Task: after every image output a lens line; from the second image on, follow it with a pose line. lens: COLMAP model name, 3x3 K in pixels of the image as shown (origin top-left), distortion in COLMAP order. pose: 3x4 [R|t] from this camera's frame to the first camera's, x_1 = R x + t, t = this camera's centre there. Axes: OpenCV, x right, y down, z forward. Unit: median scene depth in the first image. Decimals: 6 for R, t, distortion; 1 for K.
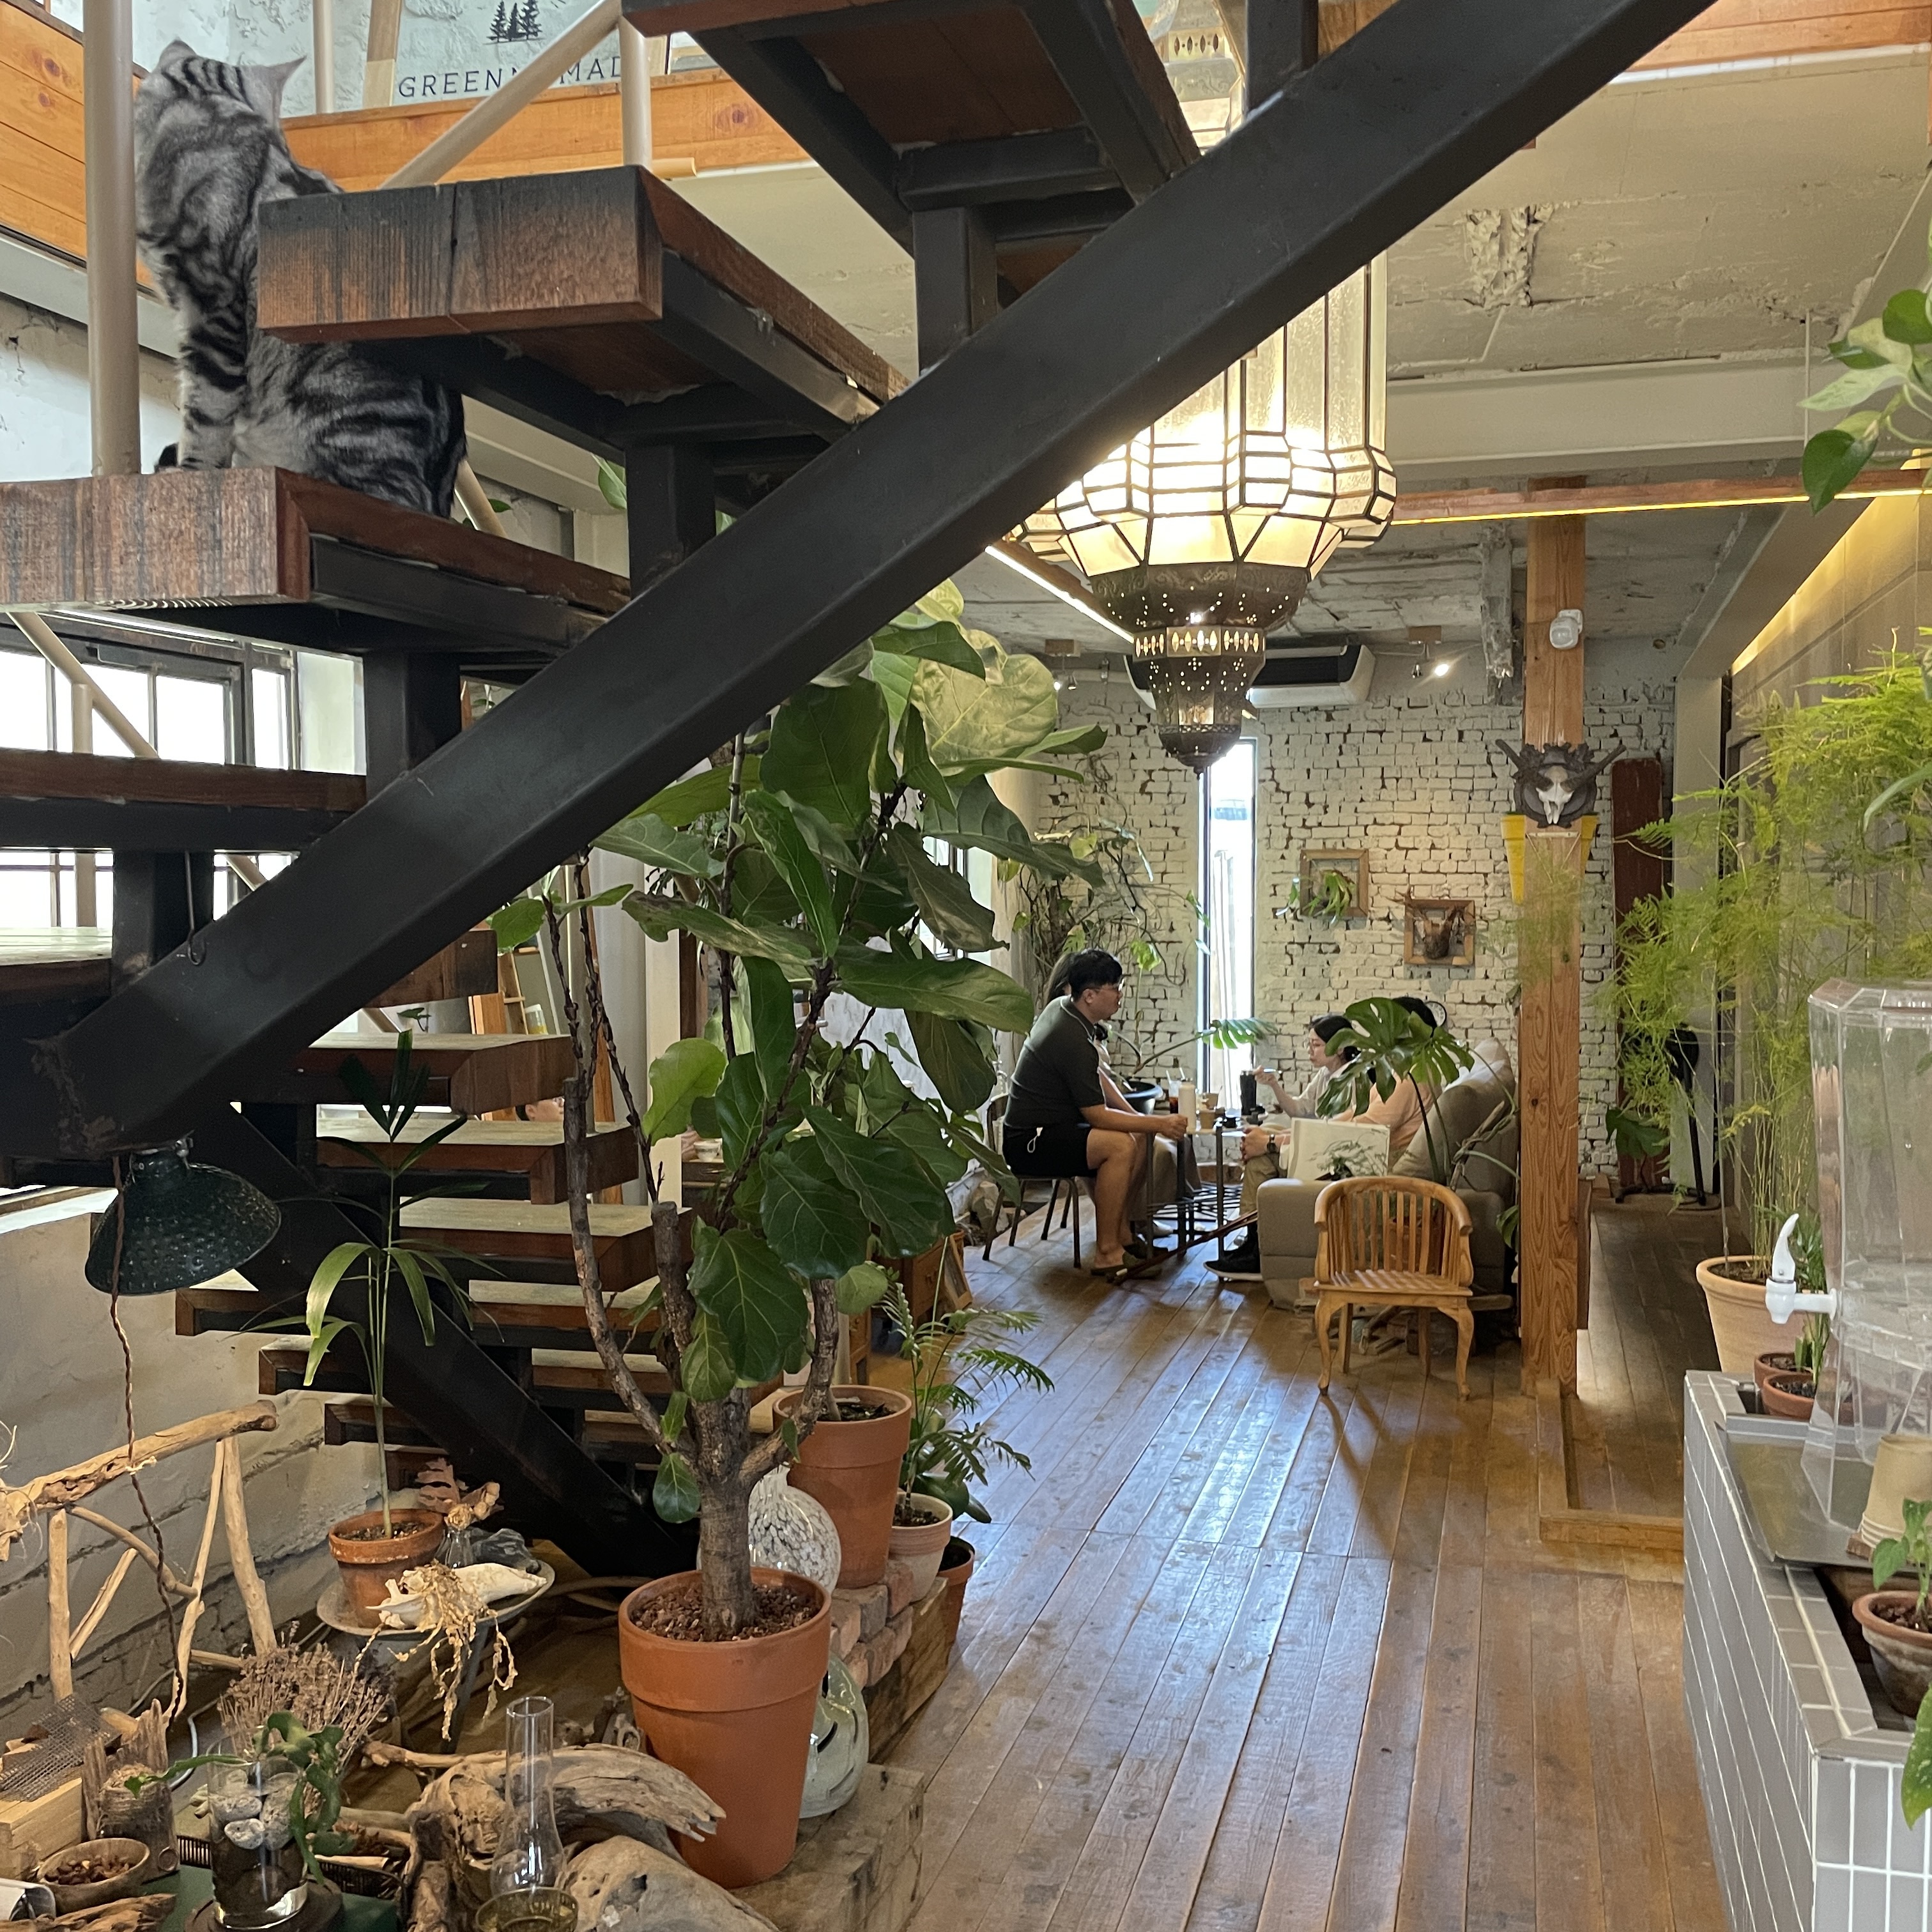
lens RADIAL K [[1986.3, 0, 967.0], [0, 1986.3, 966.8], [0, 0, 1]] dist [0.046569, 0.000000]
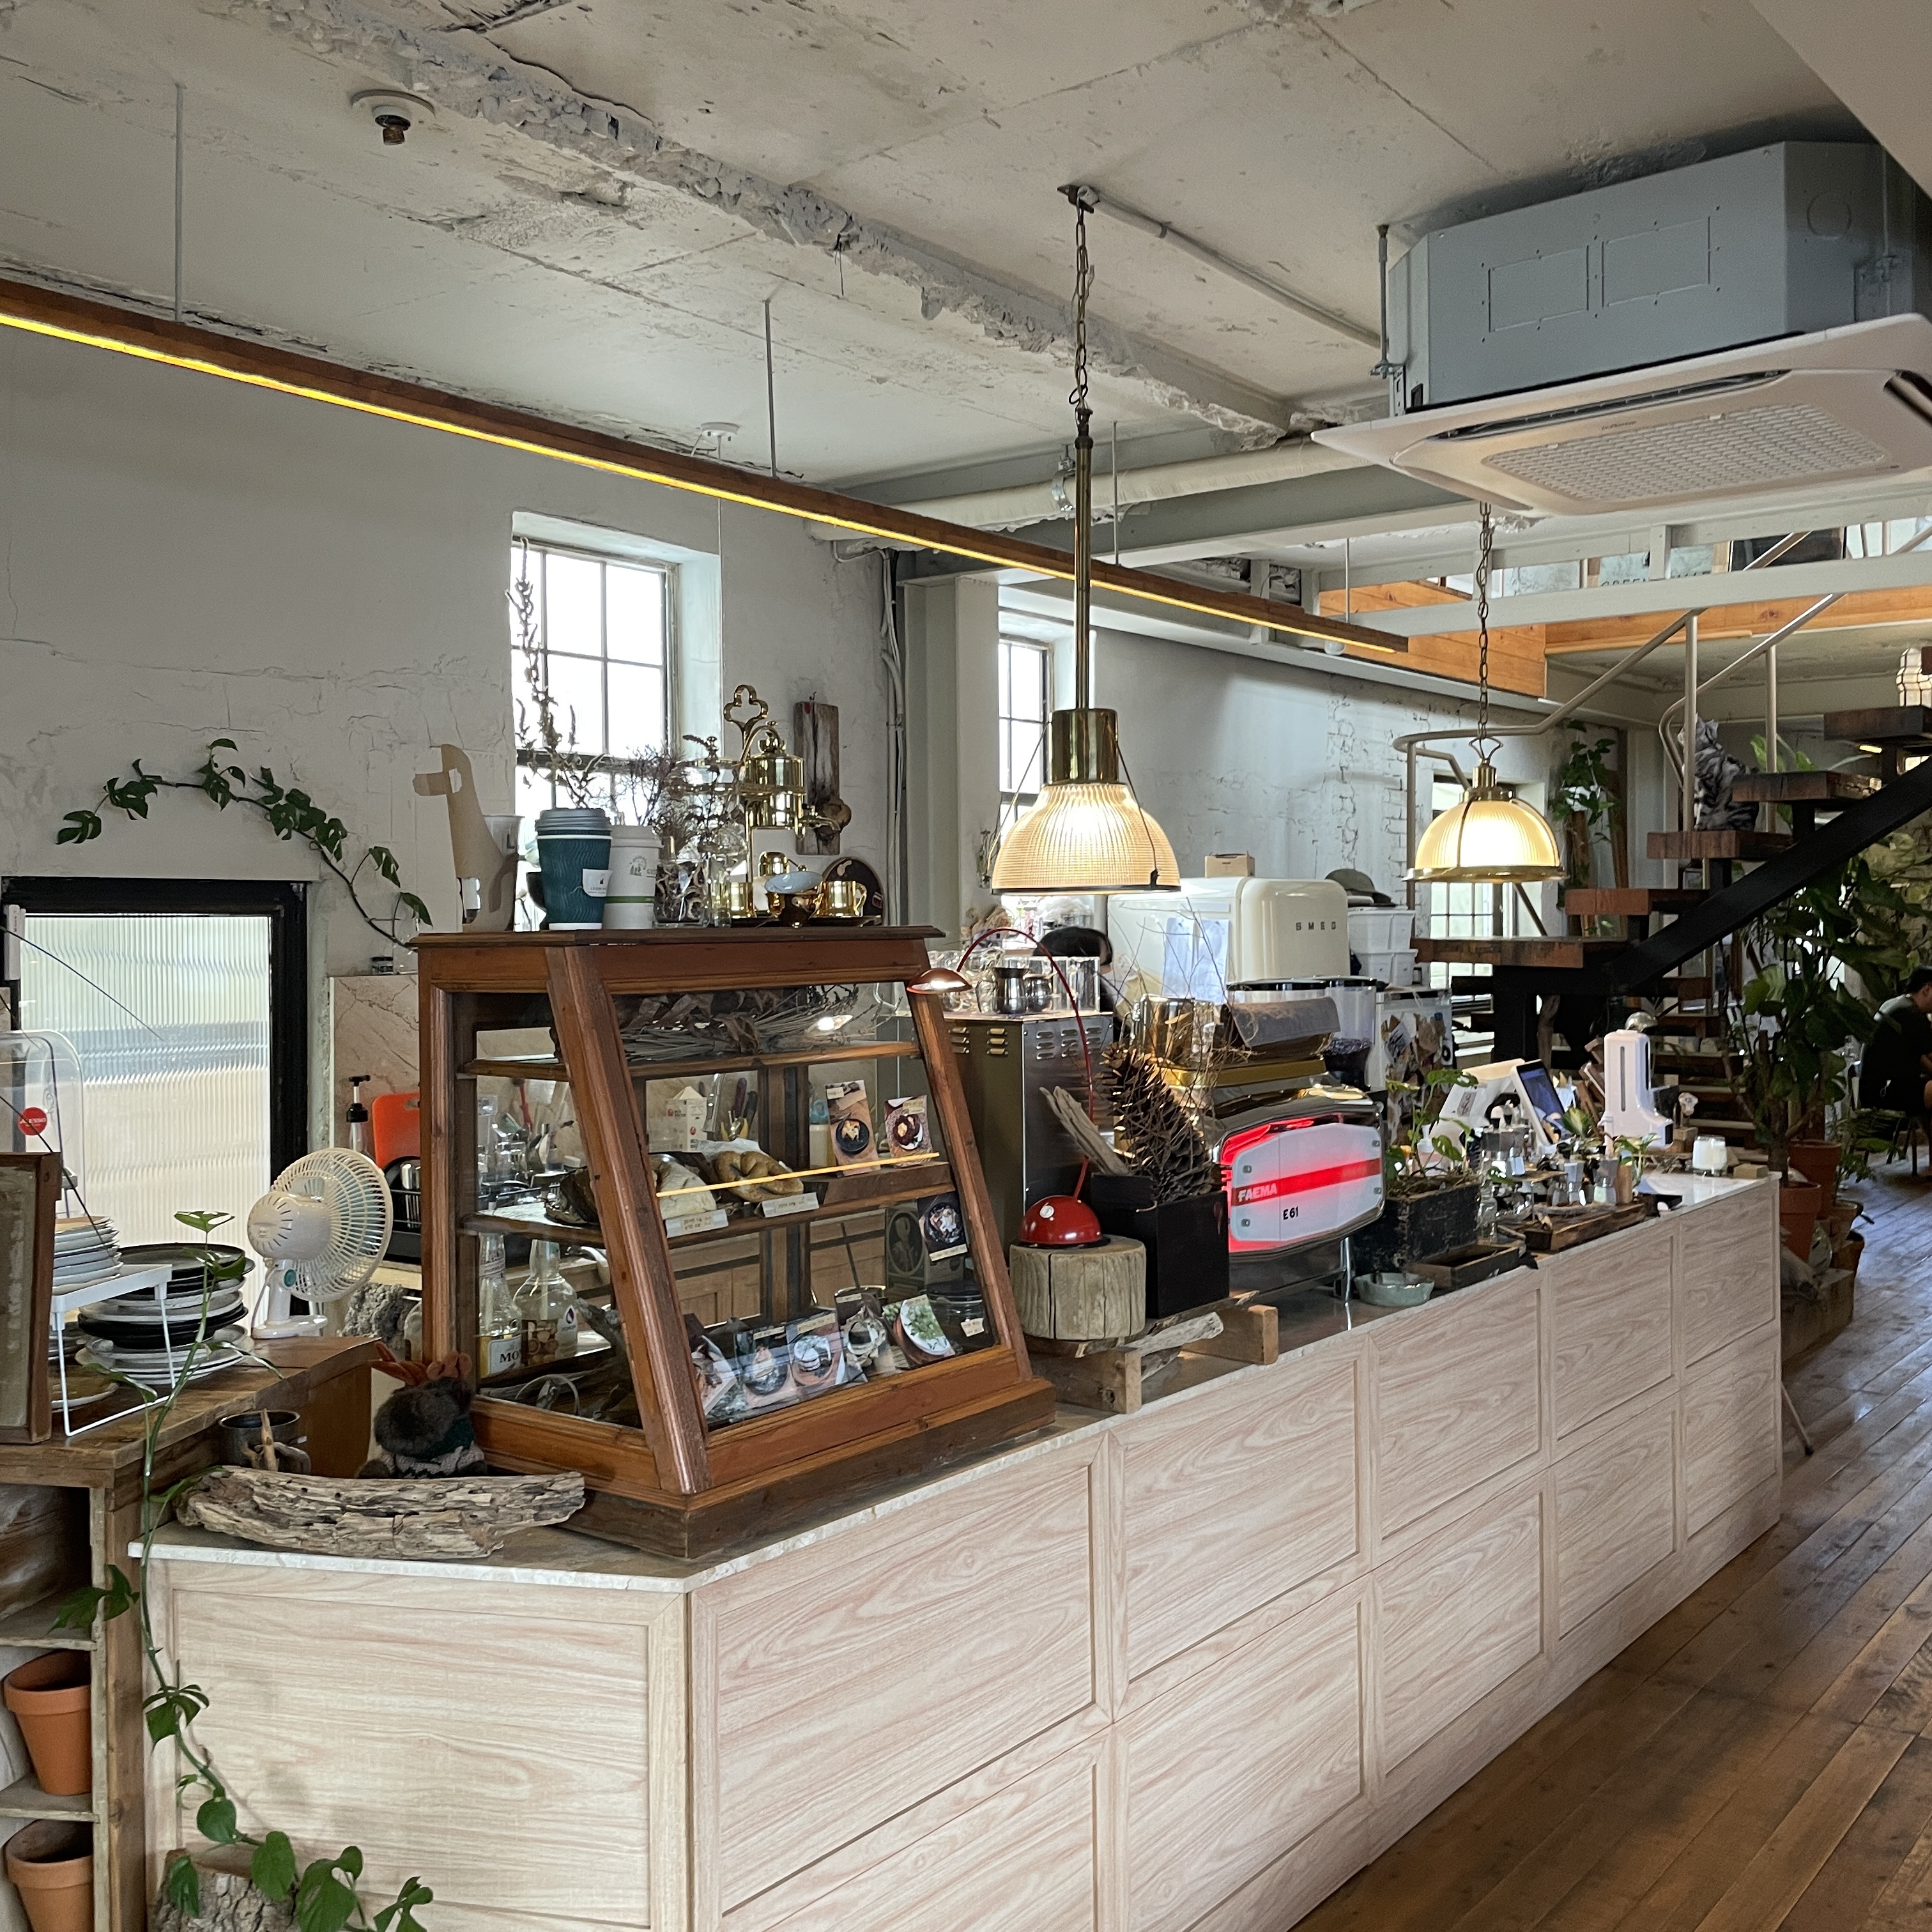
lens RADIAL K [[1986.3, 0, 966.4], [0, 1986.3, 961.5], [0, 0, 1]] dist [0.046569, 0.000000]
pose [[0.928189, 0.003572, -0.372091, -0.147741], [-0.012246, 0.999705, -0.020952, 0.096635], [0.371906, 0.024004, 0.927960, -2.167356]]
